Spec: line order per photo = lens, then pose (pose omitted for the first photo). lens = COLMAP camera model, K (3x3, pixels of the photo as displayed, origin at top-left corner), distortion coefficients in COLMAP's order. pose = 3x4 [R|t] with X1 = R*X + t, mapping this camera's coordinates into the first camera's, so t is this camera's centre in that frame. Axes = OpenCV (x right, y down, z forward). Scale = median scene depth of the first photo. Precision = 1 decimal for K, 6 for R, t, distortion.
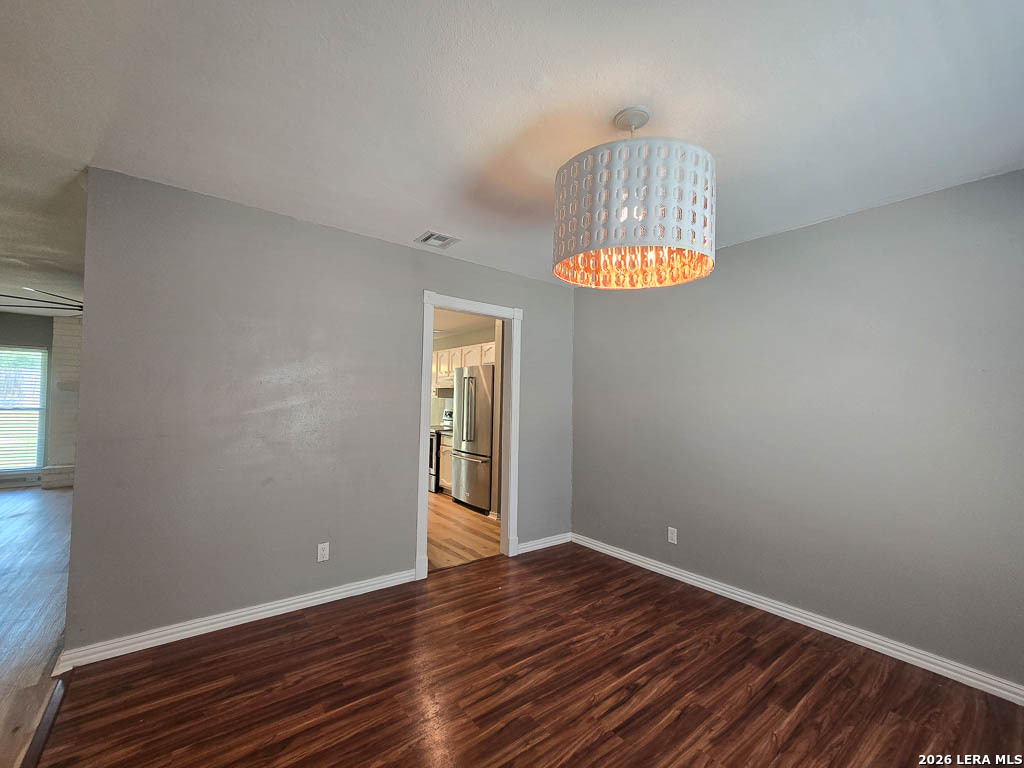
lens RADIAL K [[434.8, 0, 515.0], [0, 434.8, 393.0], [0, 0, 1]] dist [-0.000623, 0.000484]
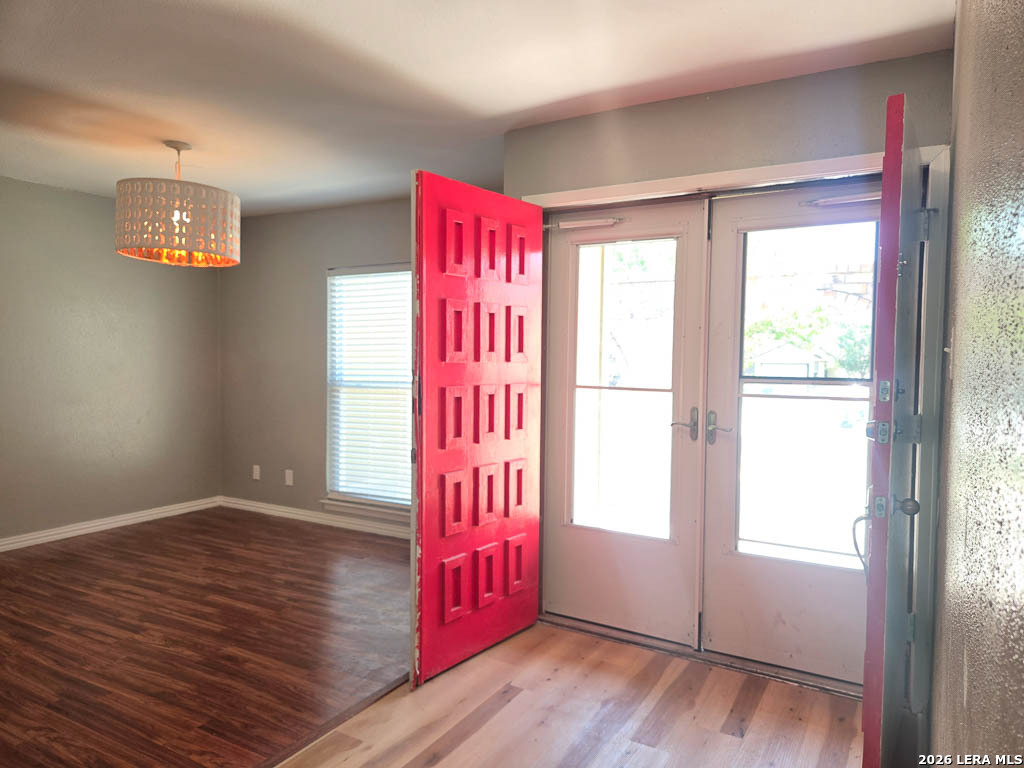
lens RADIAL K [[692.1, 0, 522.3], [0, 692.1, 391.5], [0, 0, 1]] dist [0.041219, -0.042897]
pose [[-0.377438, -0.078708, 0.922684, -1.918954], [-0.035657, 0.996878, 0.070451, -0.039911], [-0.925348, -0.006309, -0.379066, 0.694170]]
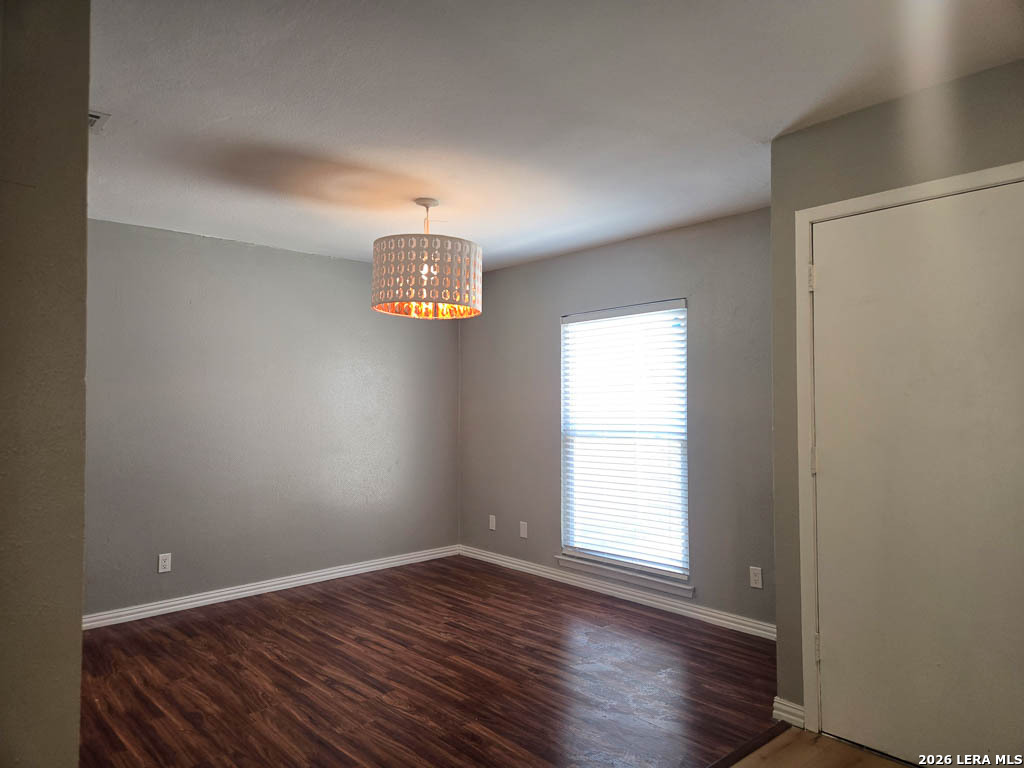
lens RADIAL K [[692.1, 0, 520.5], [0, 692.1, 390.5], [0, 0, 1]] dist [0.041219, -0.042897]
pose [[-0.071634, -0.009409, 0.997387, -1.711074], [-0.012820, 0.999882, 0.008511, -0.034503], [-0.997349, -0.012177, -0.071746, 0.717582]]
